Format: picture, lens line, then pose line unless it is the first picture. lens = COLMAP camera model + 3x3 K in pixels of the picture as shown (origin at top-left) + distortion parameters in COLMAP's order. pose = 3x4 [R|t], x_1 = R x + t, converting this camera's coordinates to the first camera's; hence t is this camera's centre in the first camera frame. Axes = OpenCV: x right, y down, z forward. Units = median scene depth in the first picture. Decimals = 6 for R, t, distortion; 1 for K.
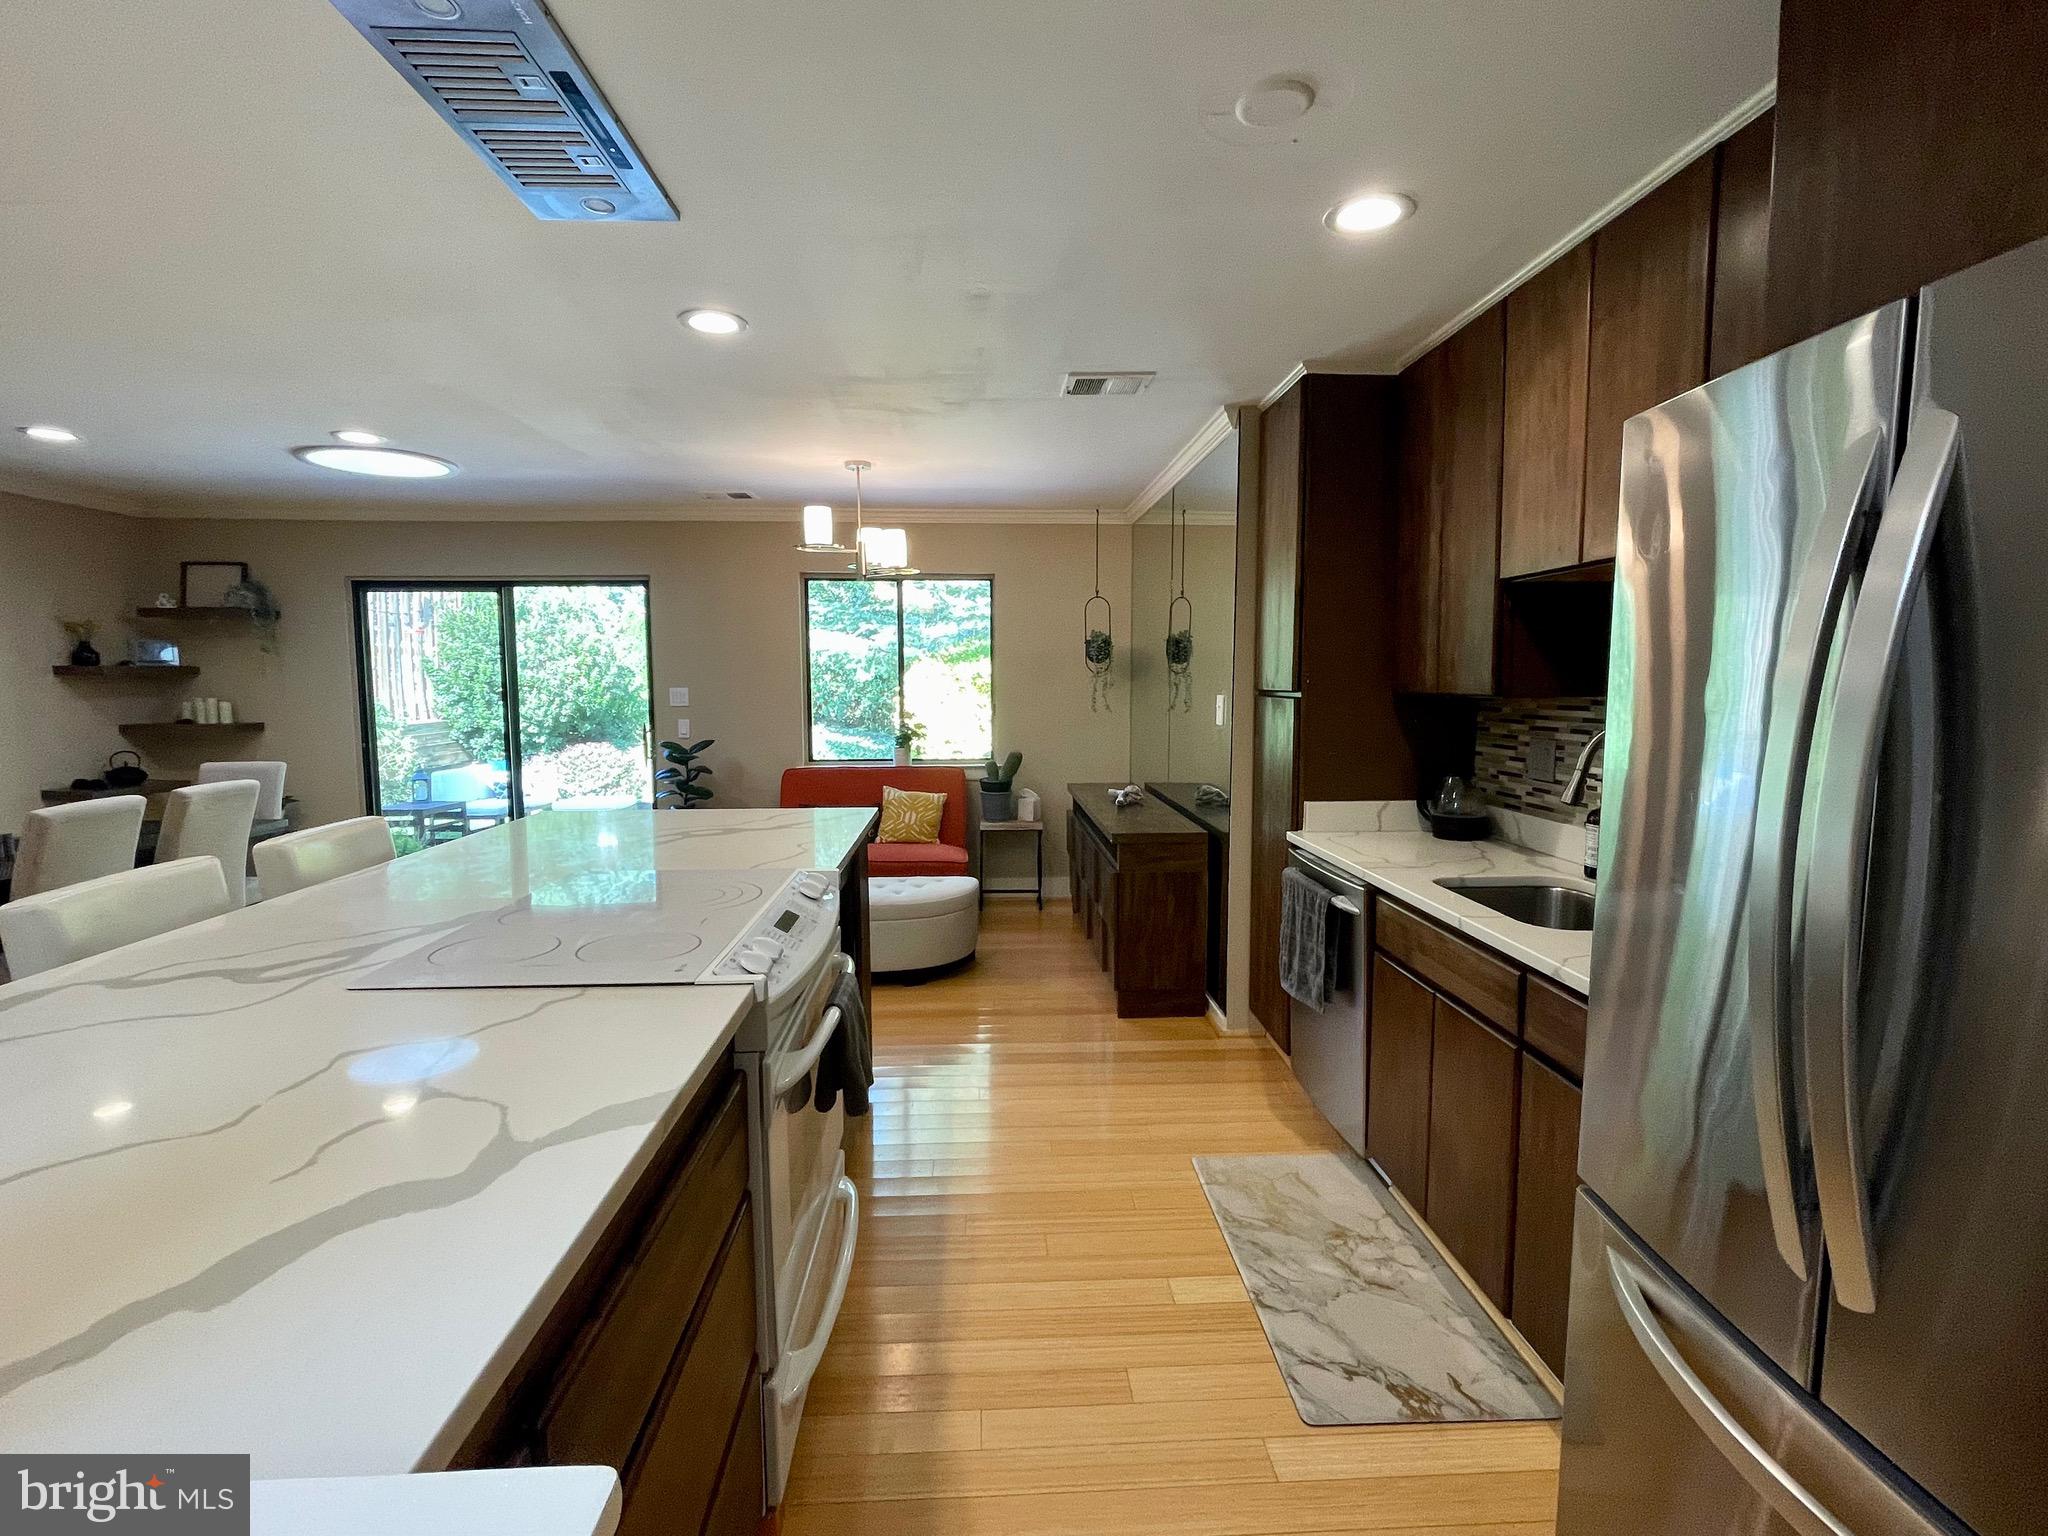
lens RADIAL K [[920.8, 0, 1023.9], [0, 920.8, 763.4], [0, 0, 1]] dist [-0.001572, -0.000255]
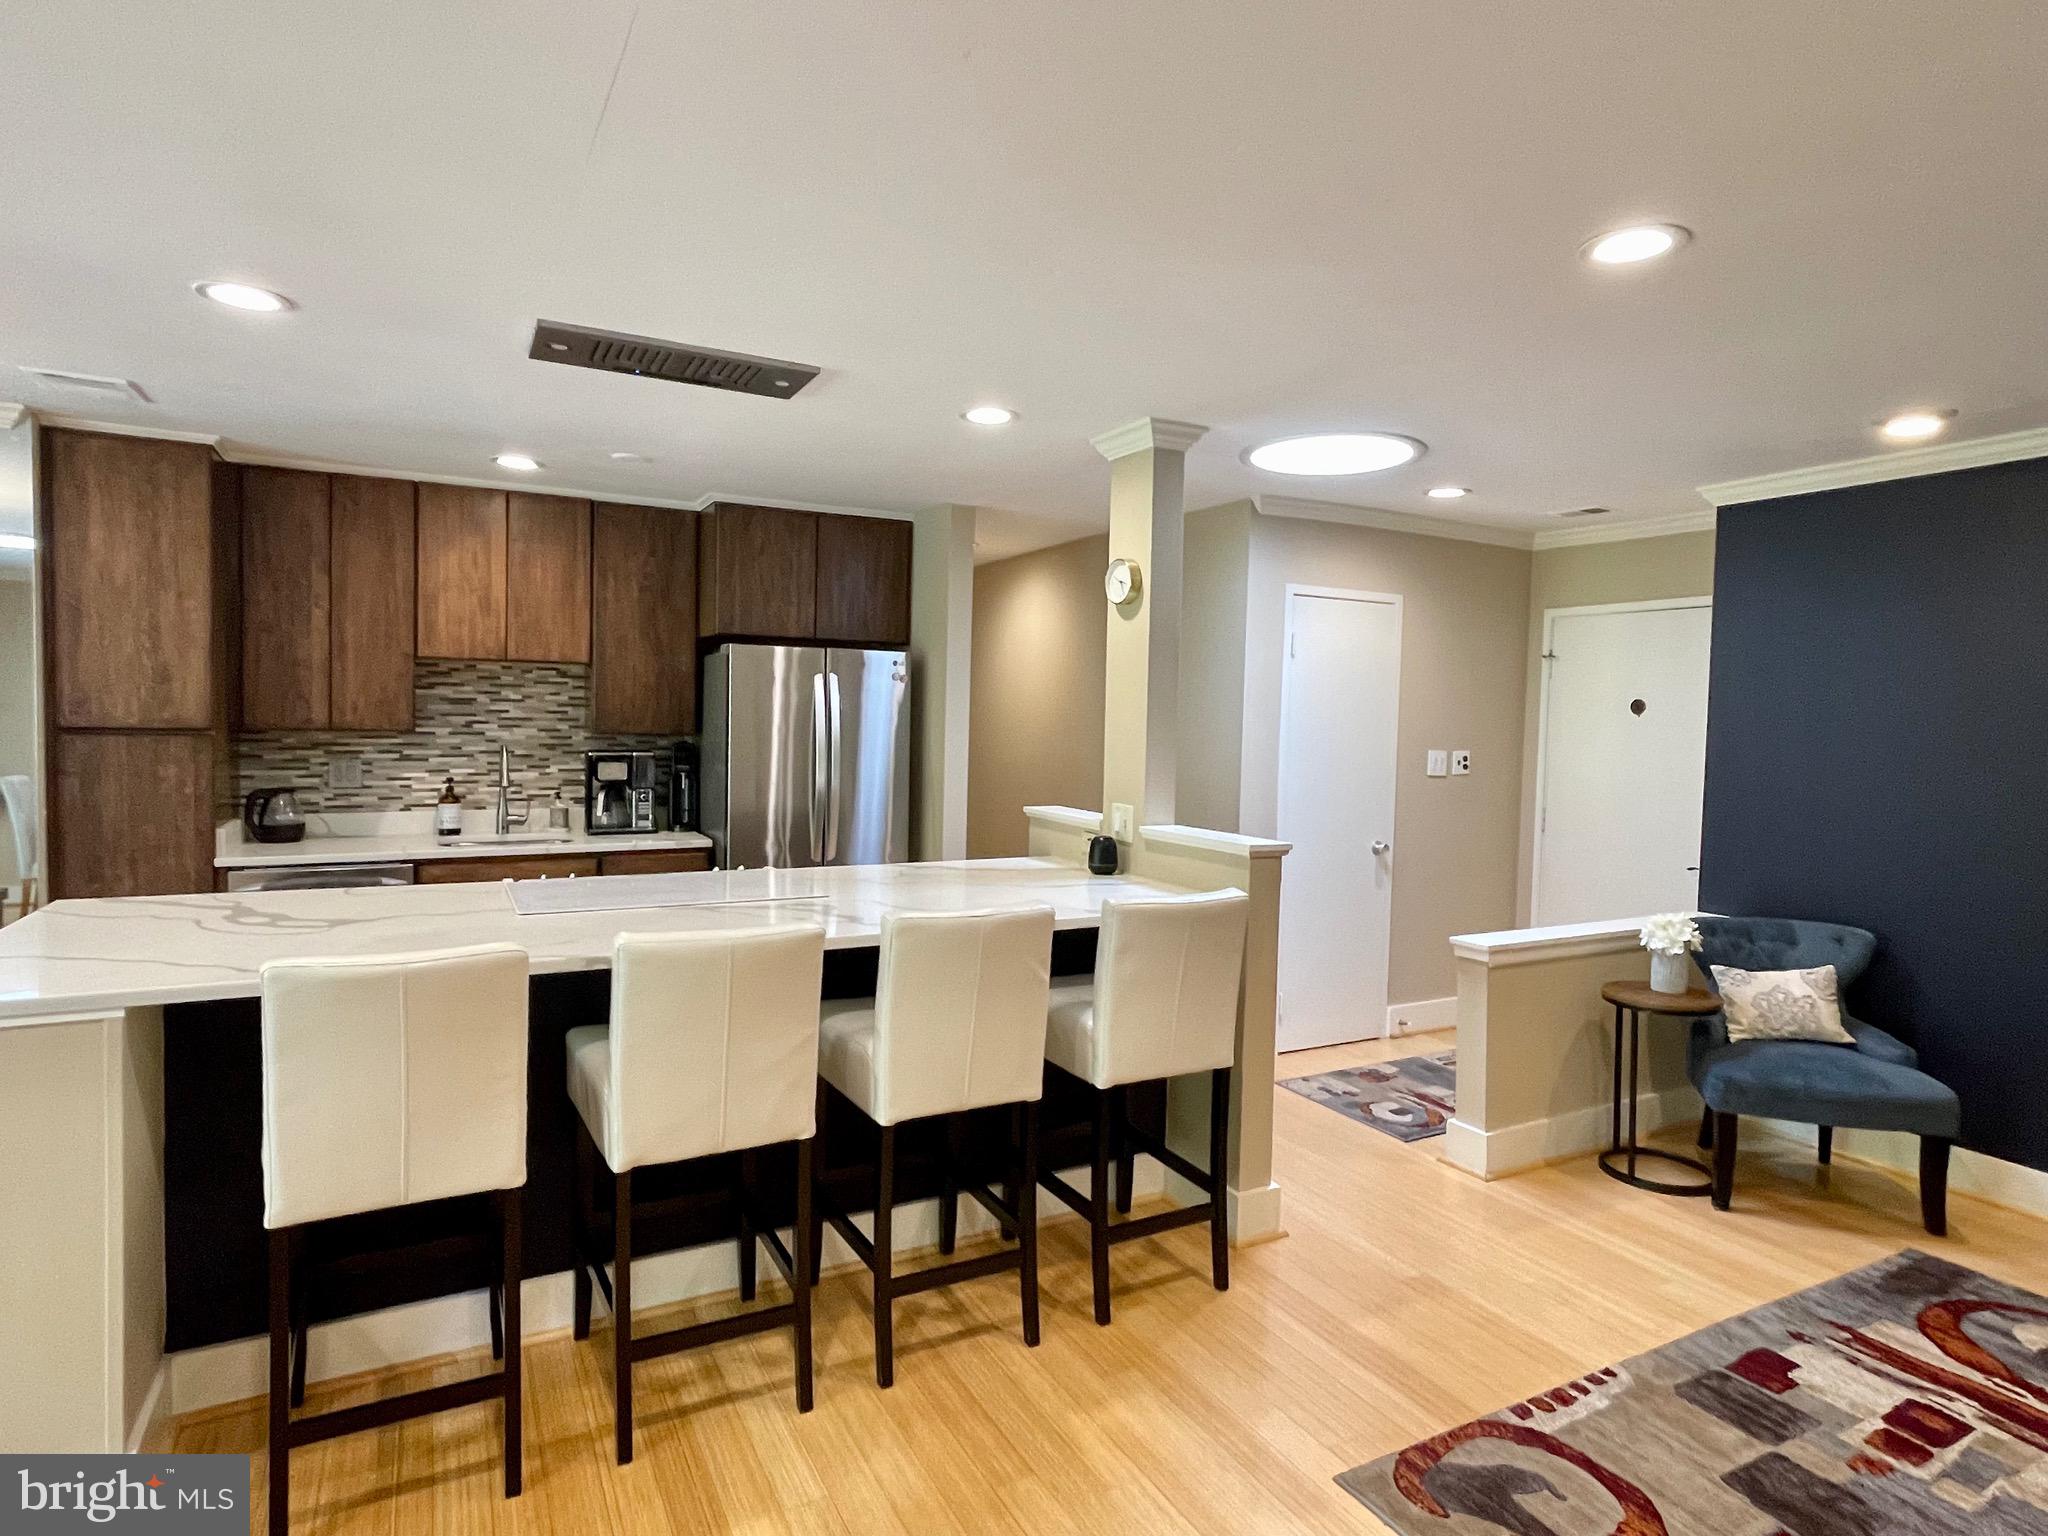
lens RADIAL K [[1129.3, 0, 1024.0], [0, 1129.3, 768.0], [0, 0, 1]] dist [-0.005038, -0.000989]
pose [[-0.428430, -0.045883, 0.902409, -1.320527], [0.065442, 0.994511, 0.081635, -0.077317], [-0.901202, 0.094031, -0.423076, 0.701417]]
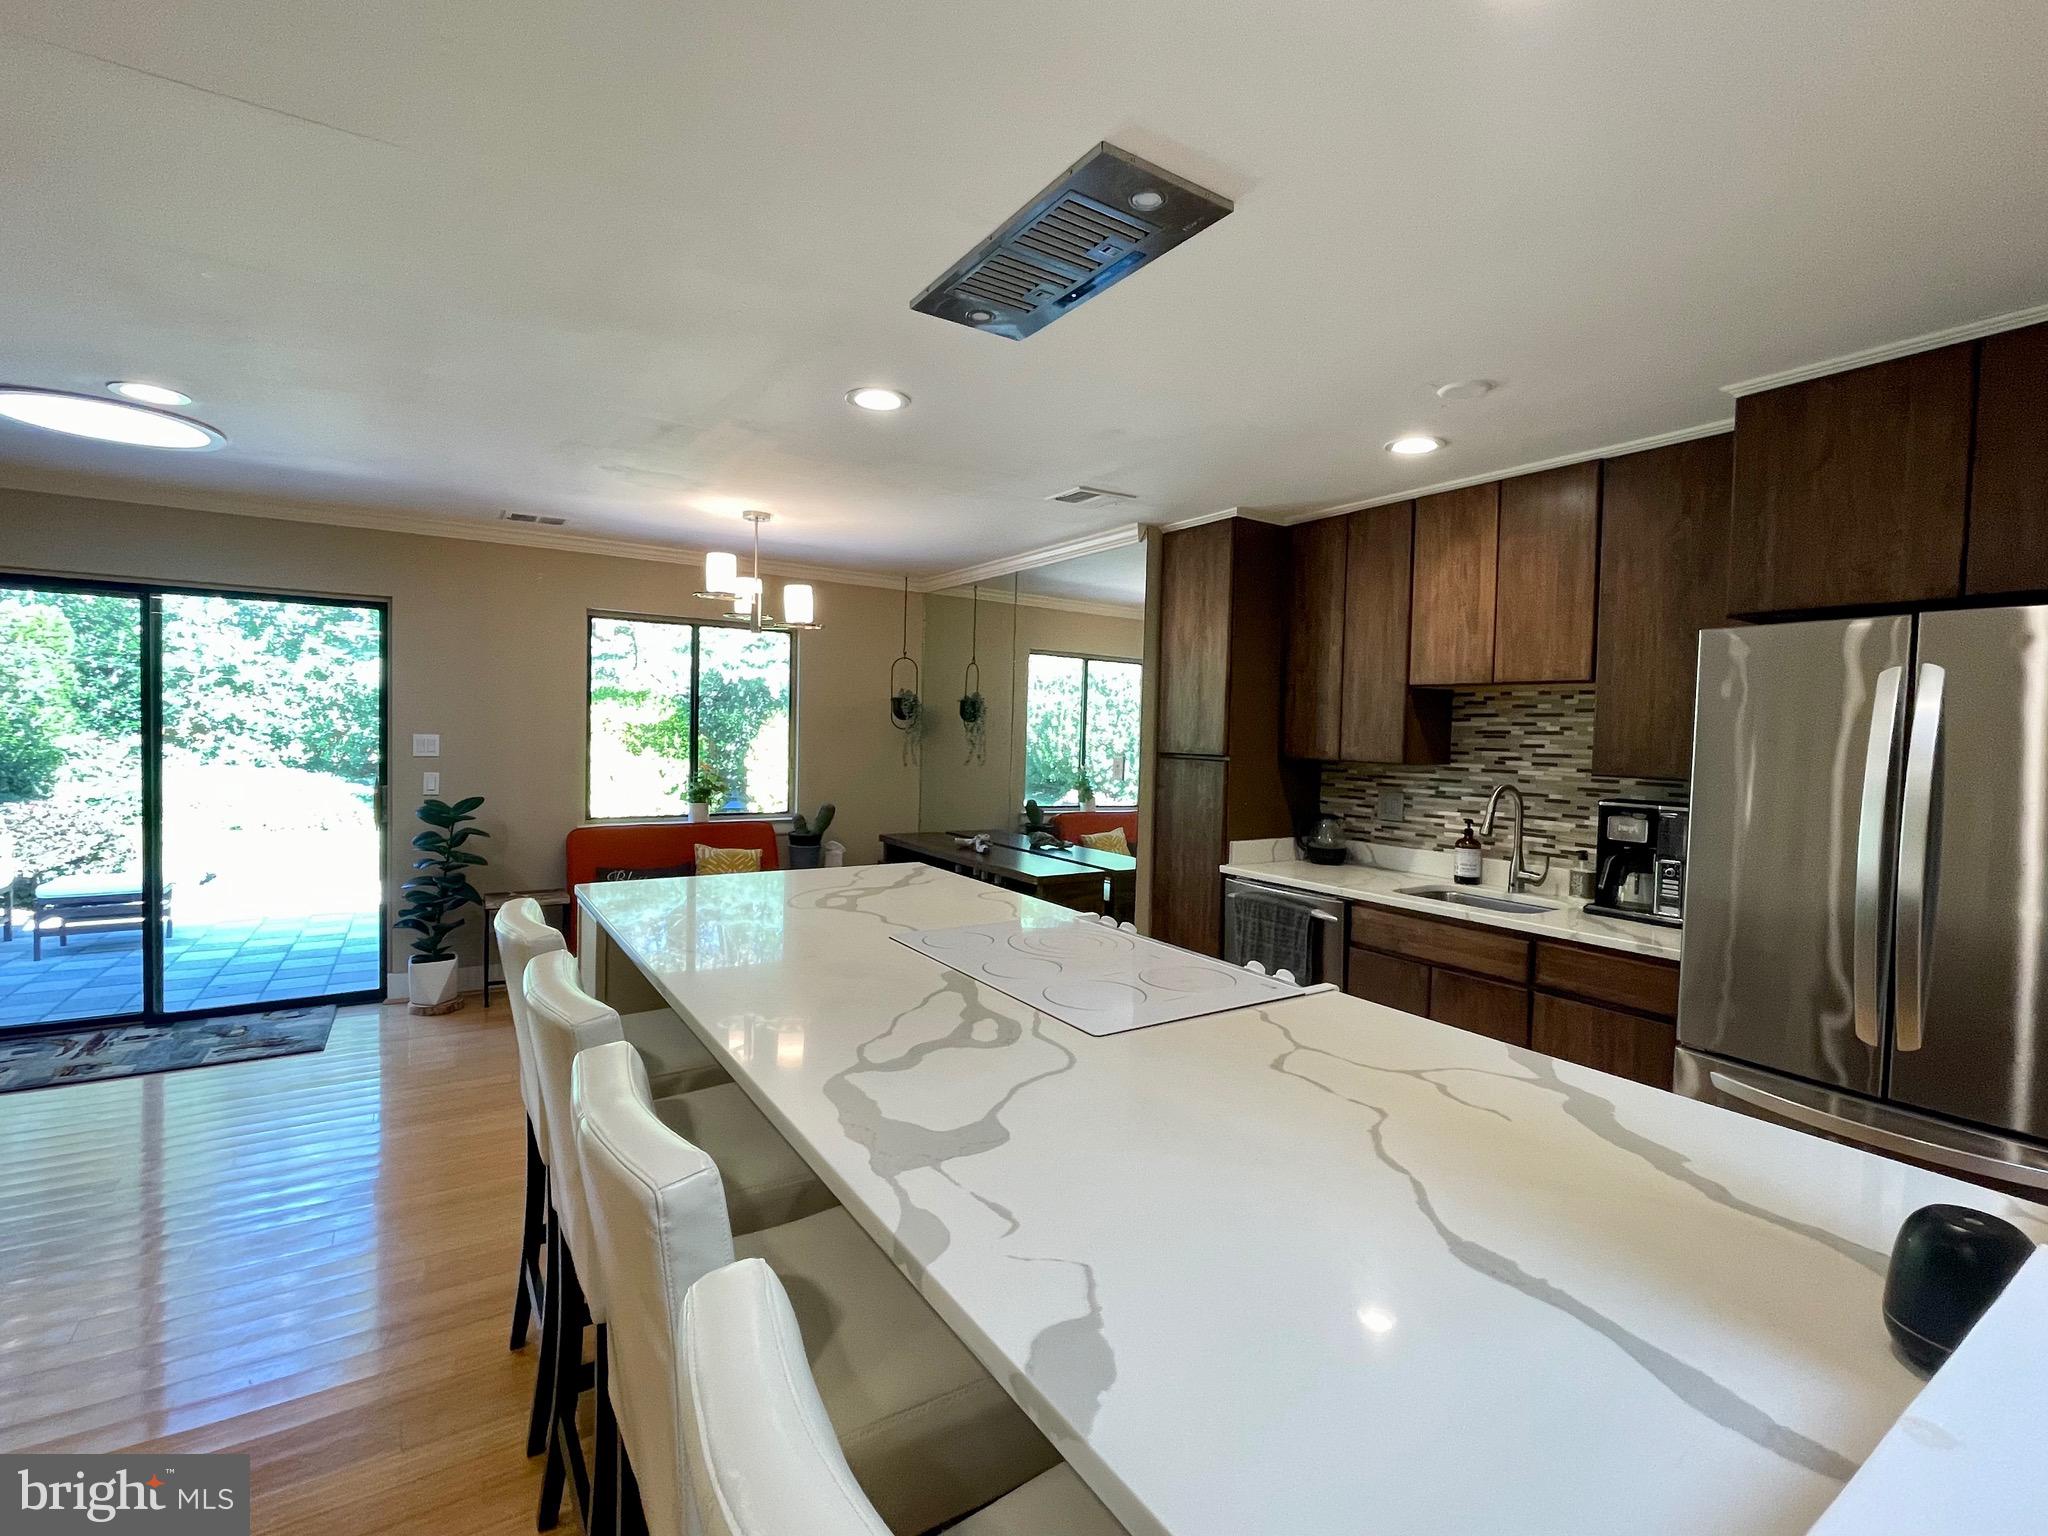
lens RADIAL K [[920.8, 0, 1023.9], [0, 920.8, 763.4], [0, 0, 1]] dist [-0.001572, -0.000255]
pose [[0.863247, 0.006573, 0.504739, -0.599818], [0.019058, 0.998778, -0.045600, -0.014394], [-0.504422, 0.048984, 0.862067, 0.030809]]
